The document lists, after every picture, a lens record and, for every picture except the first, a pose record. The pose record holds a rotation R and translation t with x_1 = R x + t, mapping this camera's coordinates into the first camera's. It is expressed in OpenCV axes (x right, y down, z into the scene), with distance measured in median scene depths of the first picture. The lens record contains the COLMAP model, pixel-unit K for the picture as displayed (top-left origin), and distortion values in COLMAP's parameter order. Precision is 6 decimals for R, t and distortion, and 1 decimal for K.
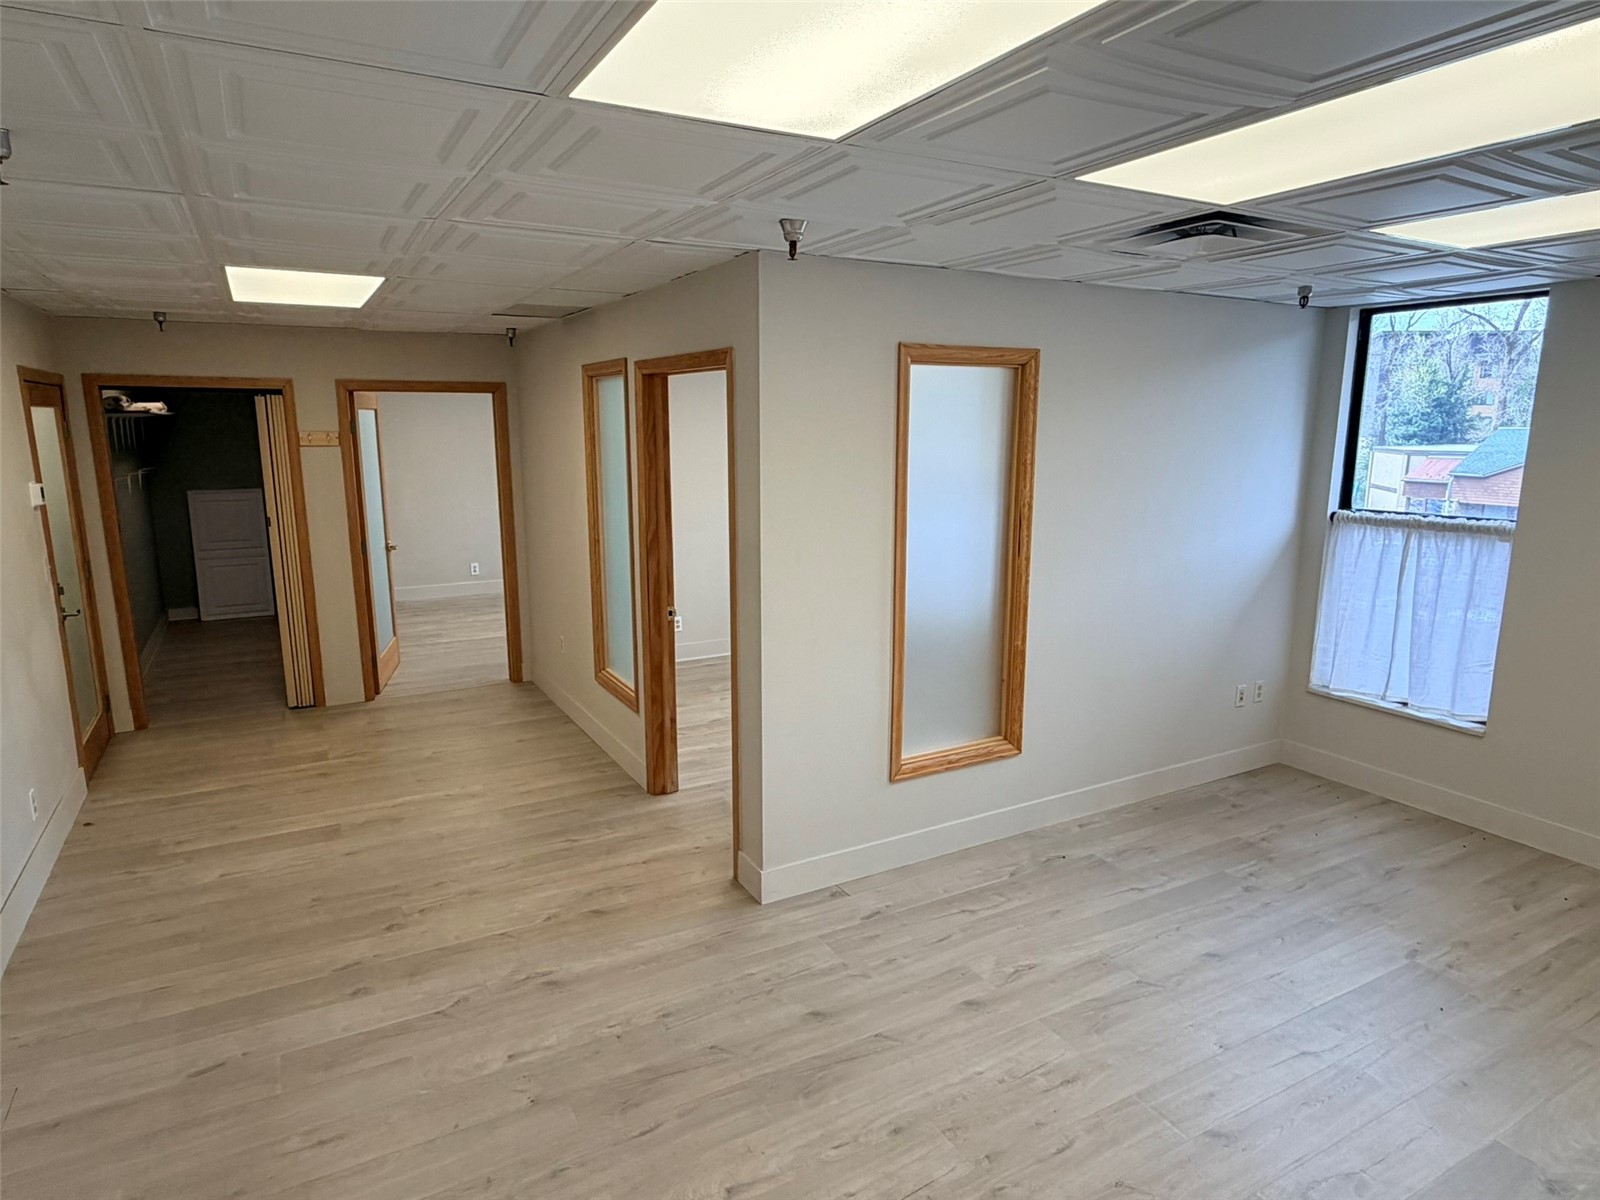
lens RADIAL K [[935.0, 0, 798.9], [0, 935.0, 602.9], [0, 0, 1]] dist [-0.001458, -0.000024]
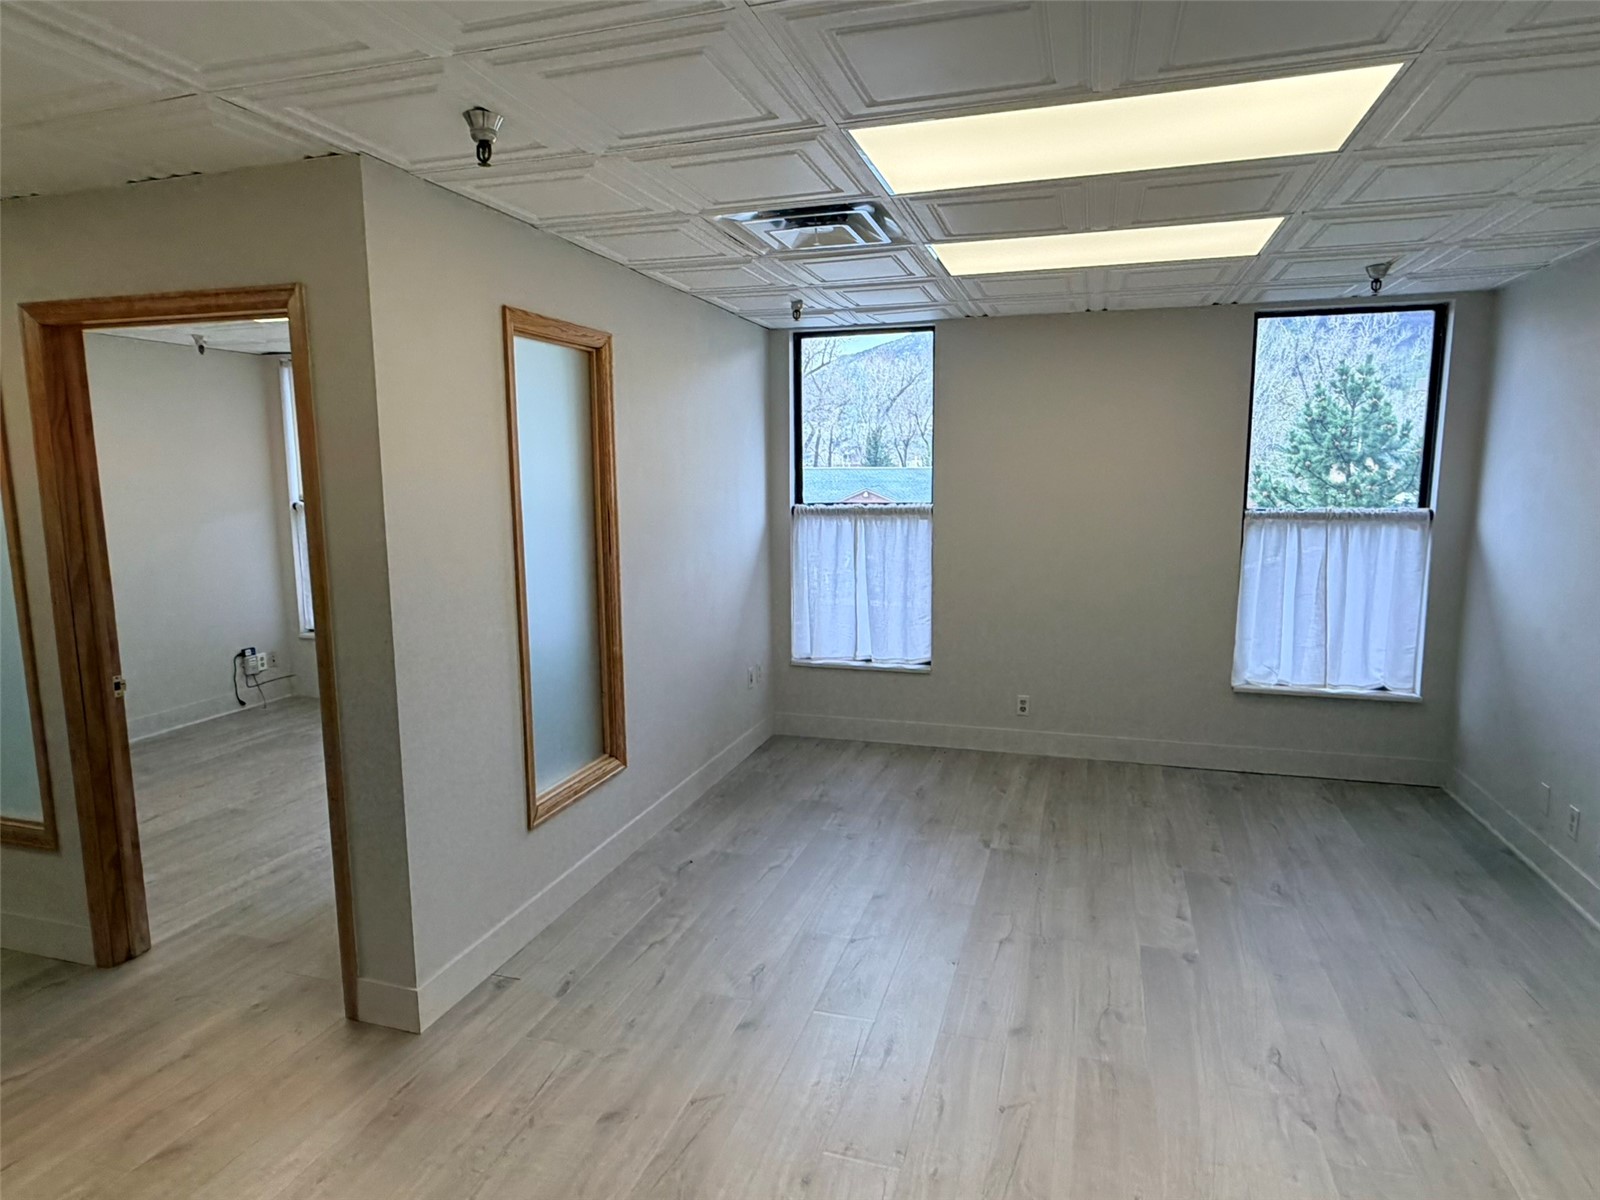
lens RADIAL K [[935.0, 0, 798.4], [0, 935.0, 602.6], [0, 0, 1]] dist [-0.001458, -0.000024]
pose [[0.722648, -0.104615, 0.683253, -0.247590], [0.138342, 0.990370, 0.005320, 0.016427], [-0.677230, 0.090678, 0.730162, 0.184069]]
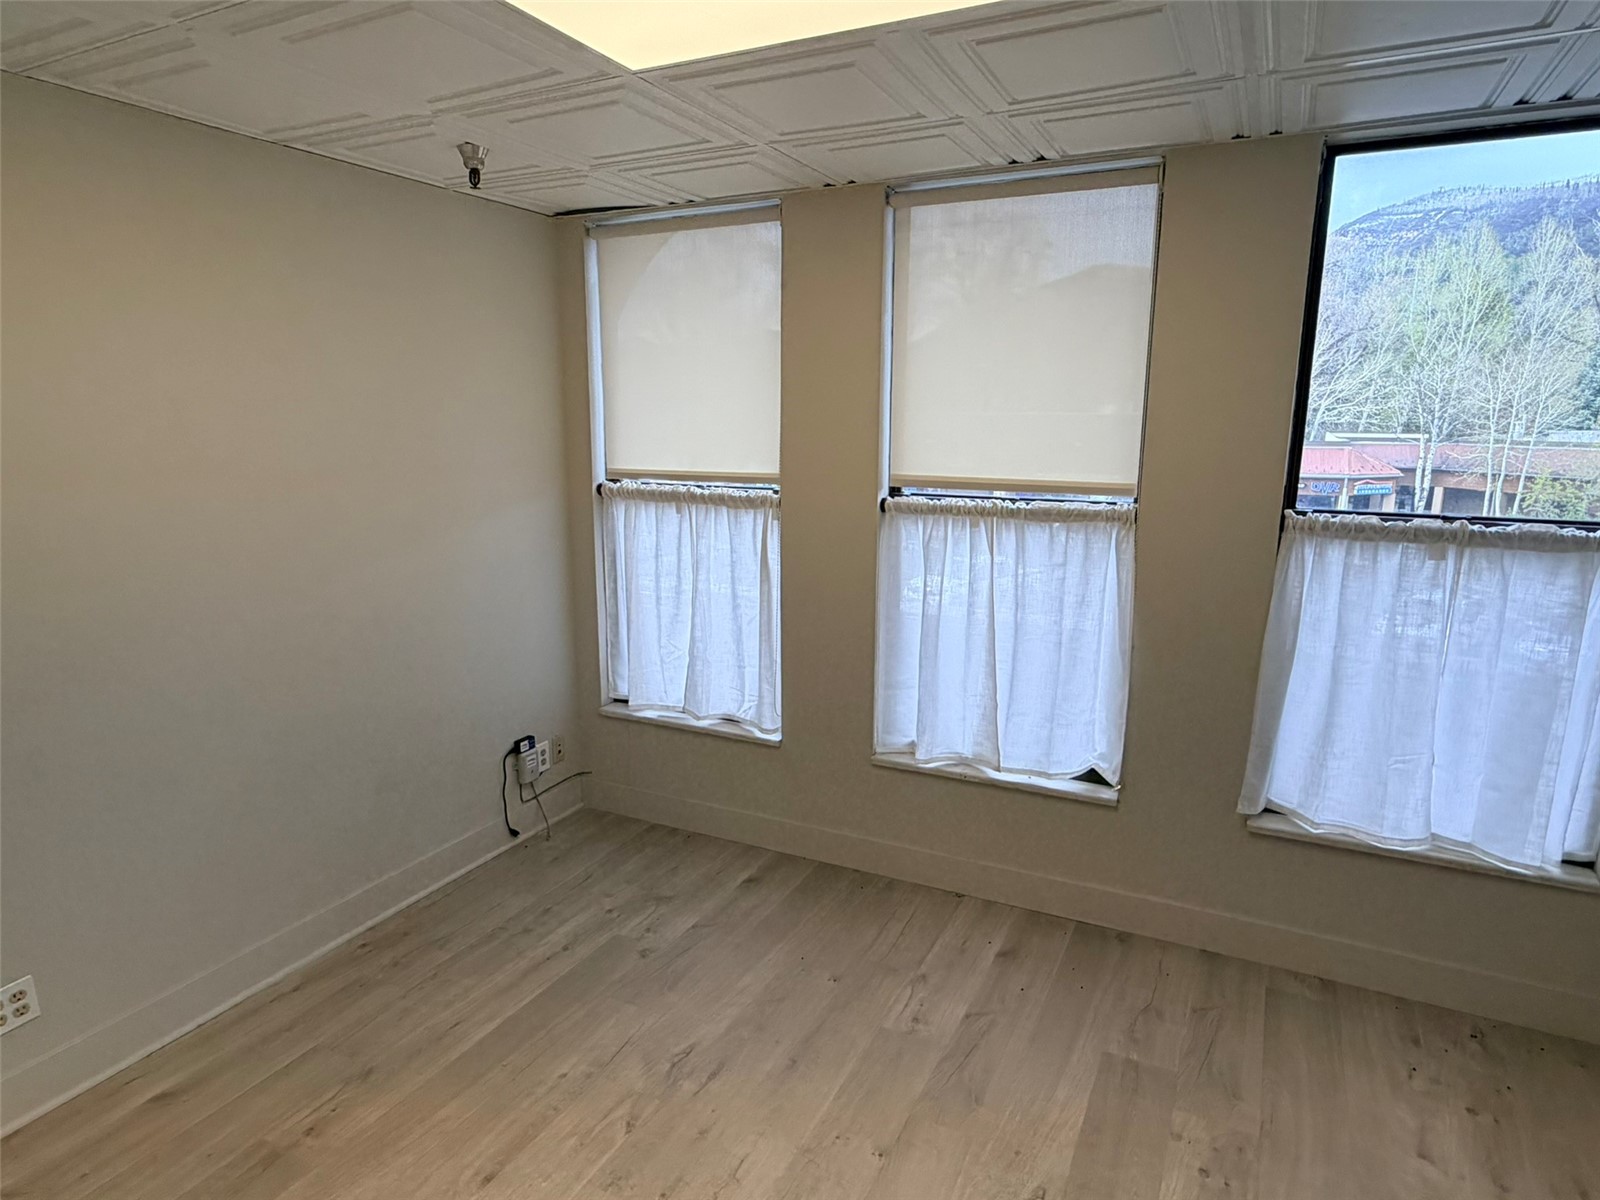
lens RADIAL K [[935.0, 0, 798.6], [0, 935.0, 603.3], [0, 0, 1]] dist [-0.001458, -0.000024]
pose [[0.827692, -0.110980, 0.550100, -0.119993], [0.105602, 0.993540, 0.041551, -0.159379], [-0.551157, 0.023700, 0.834065, 1.024311]]
